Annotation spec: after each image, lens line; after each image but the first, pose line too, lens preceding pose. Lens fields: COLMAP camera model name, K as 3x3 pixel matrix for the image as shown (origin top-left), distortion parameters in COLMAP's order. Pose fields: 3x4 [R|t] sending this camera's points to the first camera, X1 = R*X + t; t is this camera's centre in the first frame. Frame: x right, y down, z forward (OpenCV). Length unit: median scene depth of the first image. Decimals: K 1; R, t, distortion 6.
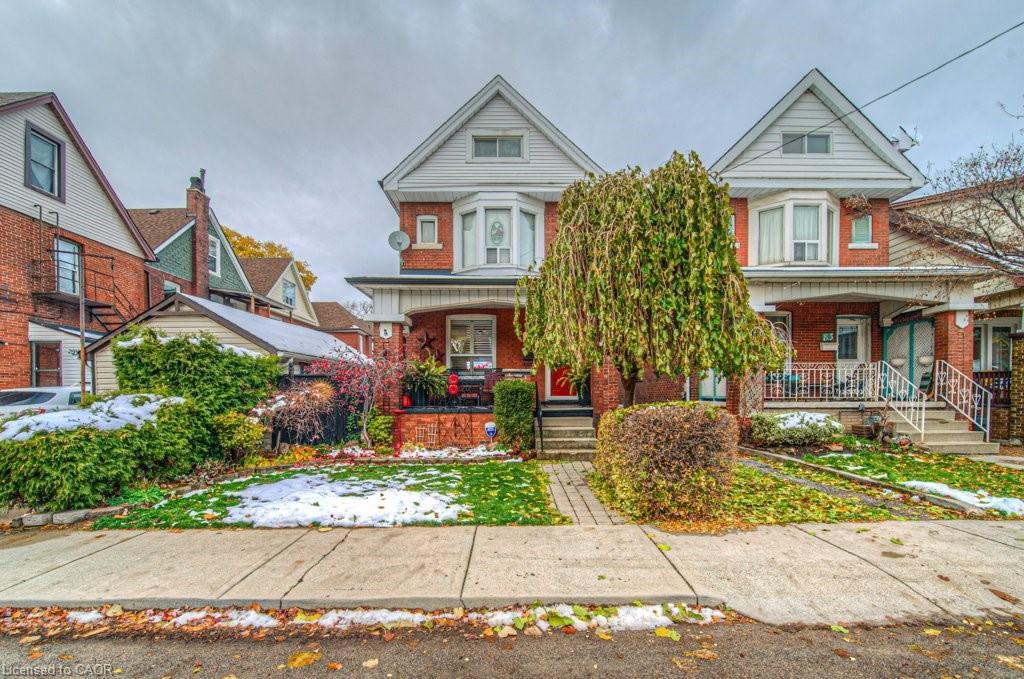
lens RADIAL K [[425.7, 0, 511.7], [0, 425.7, 403.3], [0, 0, 1]] dist [-0.010667, -0.000383]
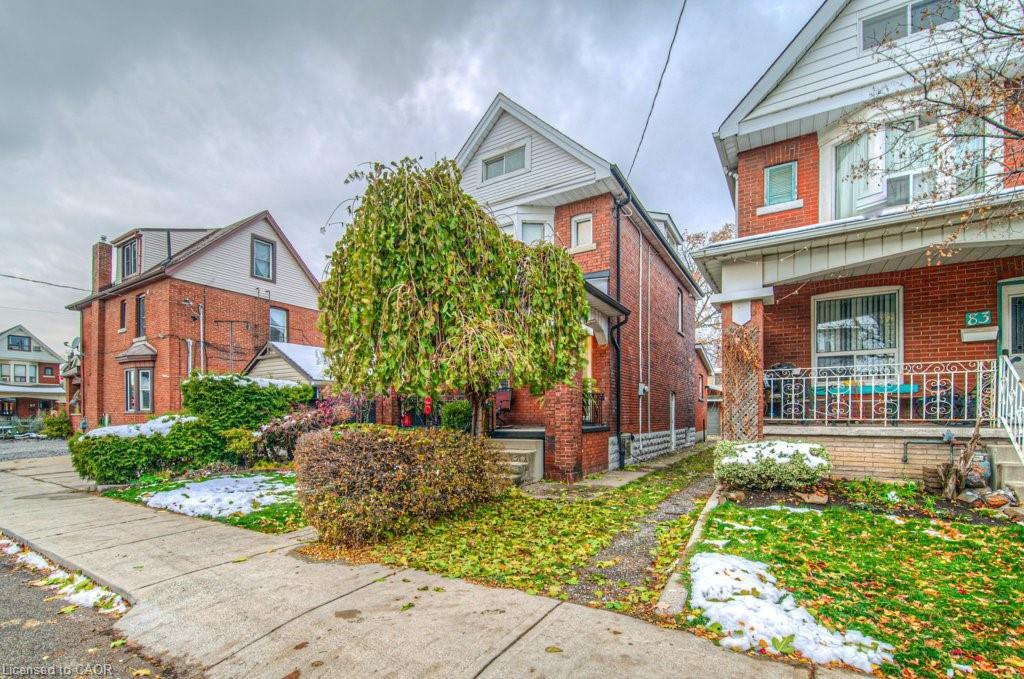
lens RADIAL K [[444.5, 0, 512.1], [0, 444.5, 416.5], [0, 0, 1]] dist [-0.013021, -0.000267]
pose [[0.856650, 0.002196, -0.515893, 0.609308], [-0.009569, 0.999887, -0.011633, -0.005743], [0.515809, 0.014902, 0.856574, 0.159944]]
